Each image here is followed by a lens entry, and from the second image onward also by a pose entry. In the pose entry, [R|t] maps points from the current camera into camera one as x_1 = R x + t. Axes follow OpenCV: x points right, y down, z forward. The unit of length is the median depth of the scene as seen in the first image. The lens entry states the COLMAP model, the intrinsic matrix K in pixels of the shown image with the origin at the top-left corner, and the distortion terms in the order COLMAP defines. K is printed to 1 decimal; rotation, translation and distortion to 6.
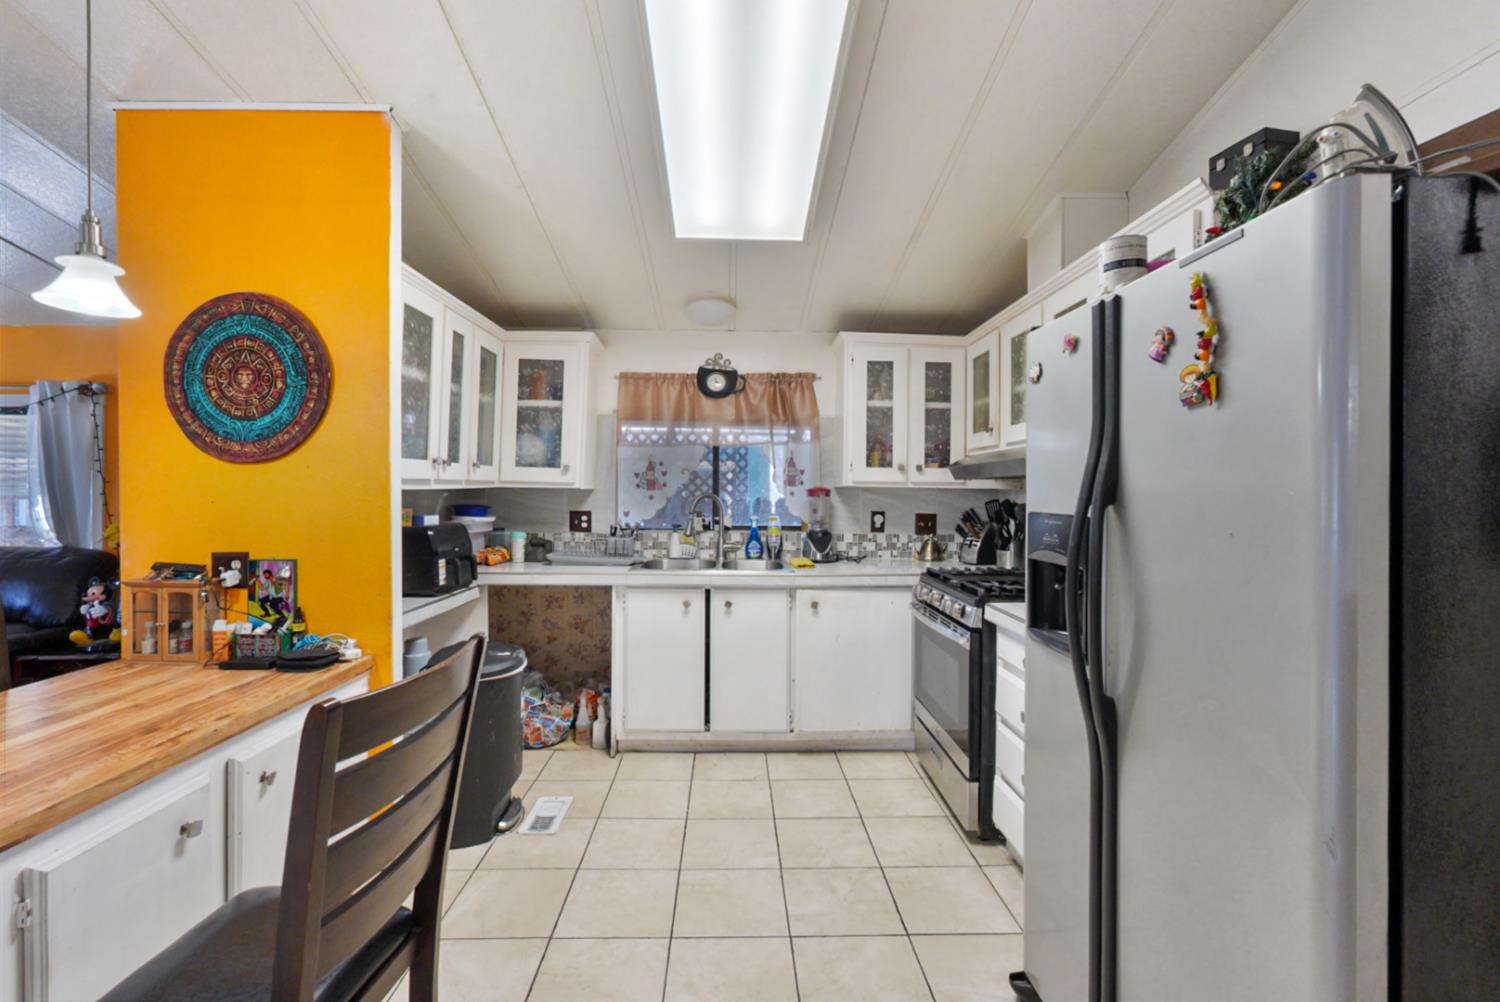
lens RADIAL K [[663.5, 0, 742.9], [0, 663.5, 495.2], [0, 0, 1]] dist [-0.014319, 0.005064]
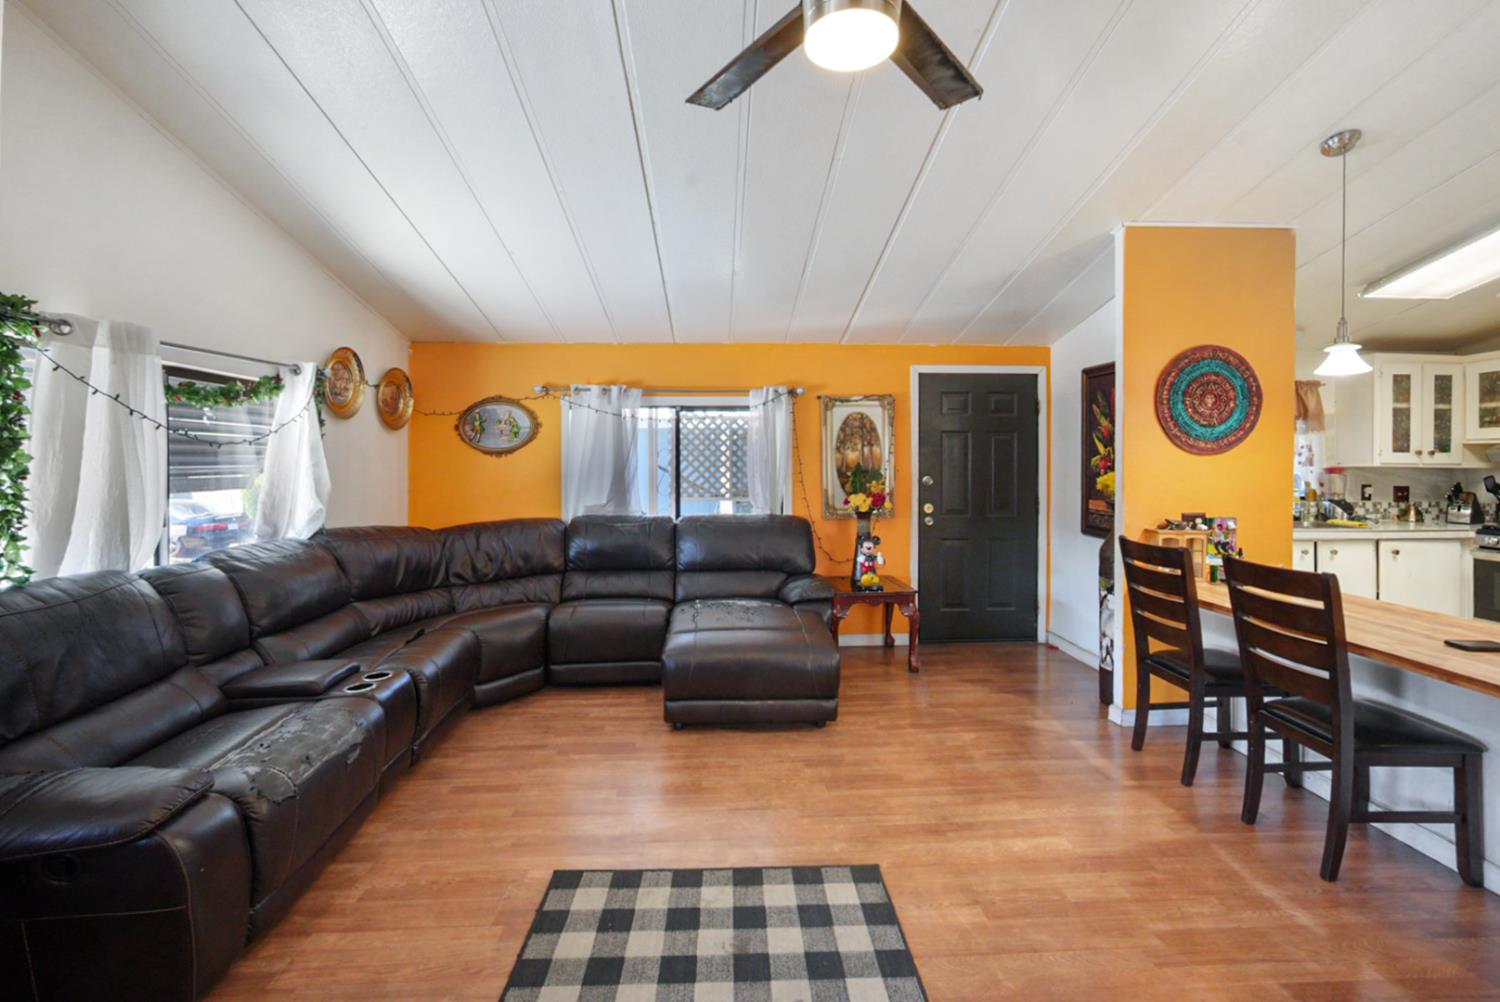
lens RADIAL K [[663.5, 0, 738.8], [0, 663.5, 462.7], [0, 0, 1]] dist [-0.014319, 0.005064]
pose [[0.999962, -0.001932, 0.008548, -1.143287], [0.002003, 0.999963, -0.008334, -0.011948], [-0.008532, 0.008351, 0.999929, -0.329787]]
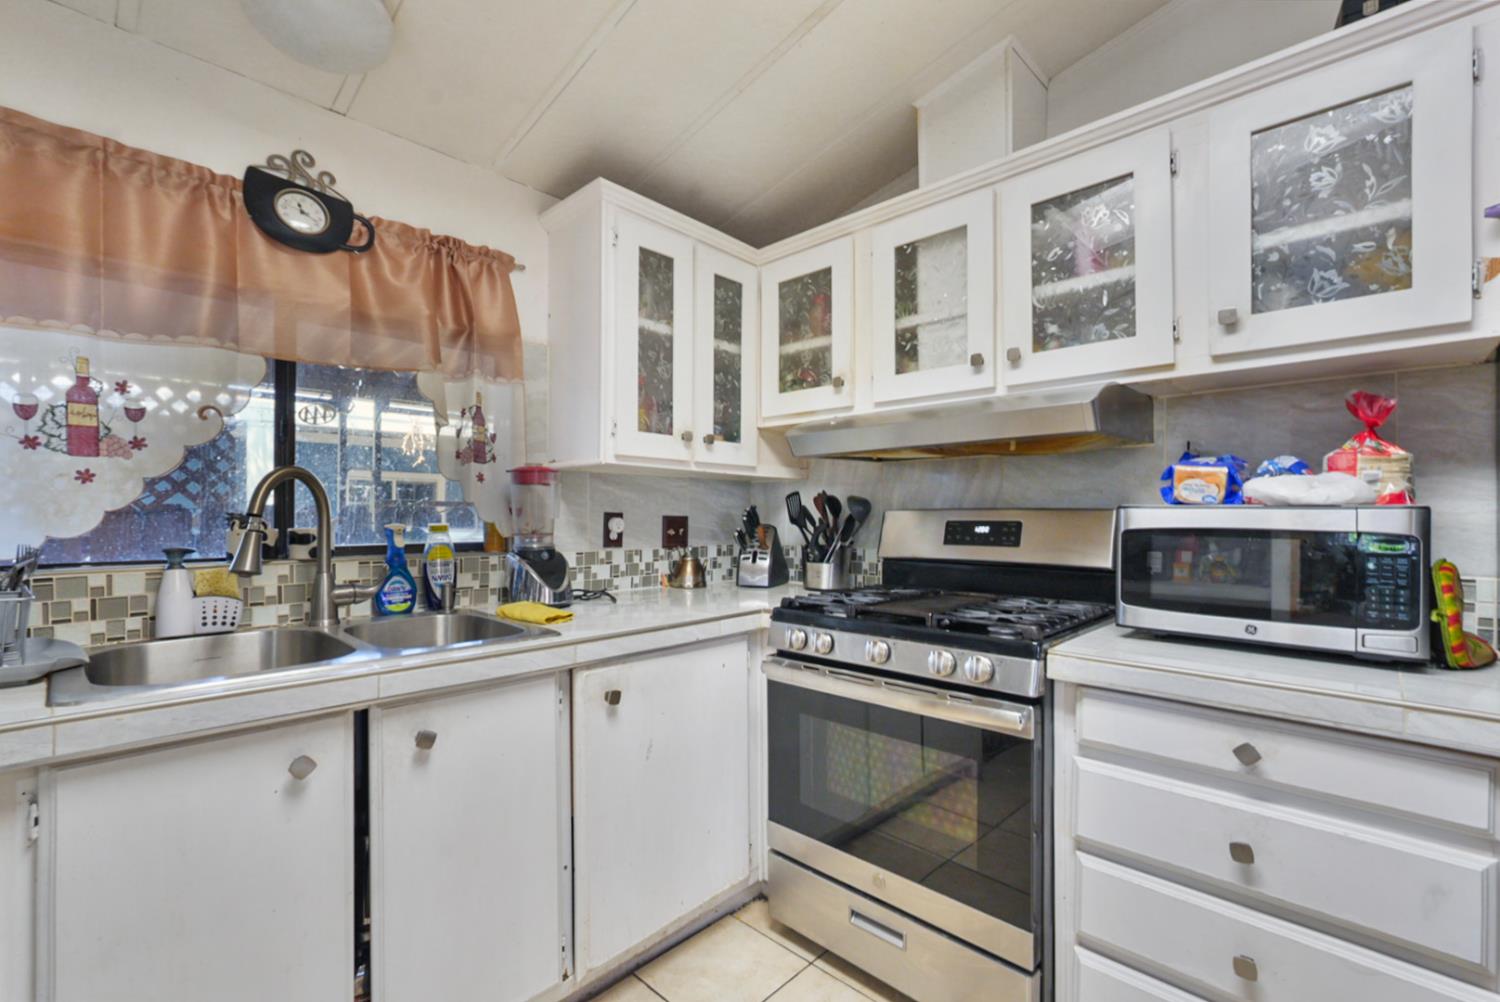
lens RADIAL K [[663.5, 0, 754.5], [0, 663.5, 511.6], [0, 0, 1]] dist [-0.014319, 0.005064]
pose [[0.700968, -0.003123, 0.713186, -0.146836], [0.009882, 0.999937, -0.005334, 0.029800], [-0.713125, 0.010787, 0.700954, 0.520816]]
